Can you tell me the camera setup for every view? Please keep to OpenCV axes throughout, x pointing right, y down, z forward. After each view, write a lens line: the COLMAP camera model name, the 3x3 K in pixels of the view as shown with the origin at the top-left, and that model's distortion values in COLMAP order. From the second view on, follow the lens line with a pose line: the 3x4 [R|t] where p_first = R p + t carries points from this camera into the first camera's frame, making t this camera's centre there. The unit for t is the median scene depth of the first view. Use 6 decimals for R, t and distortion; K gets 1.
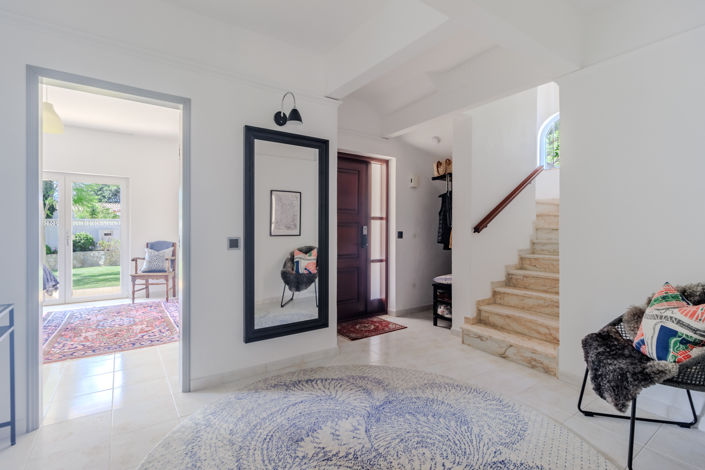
lens RADIAL K [[330.9, 0, 350.6], [0, 330.9, 231.5], [0, 0, 1]] dist [0.010984, -0.000613]
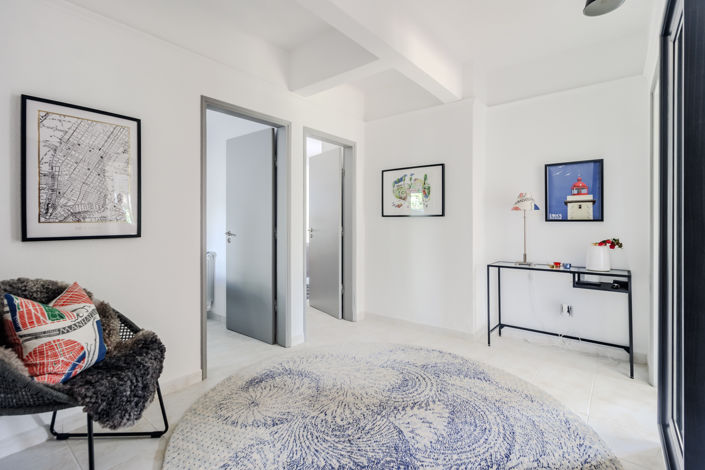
lens RADIAL K [[330.9, 0, 352.2], [0, 330.9, 228.6], [0, 0, 1]] dist [0.010984, -0.000613]
pose [[-0.961243, 0.000634, -0.275702, 0.463674], [-0.005997, 0.999713, 0.023208, -0.005468], [0.275638, 0.023962, -0.960963, 1.939511]]
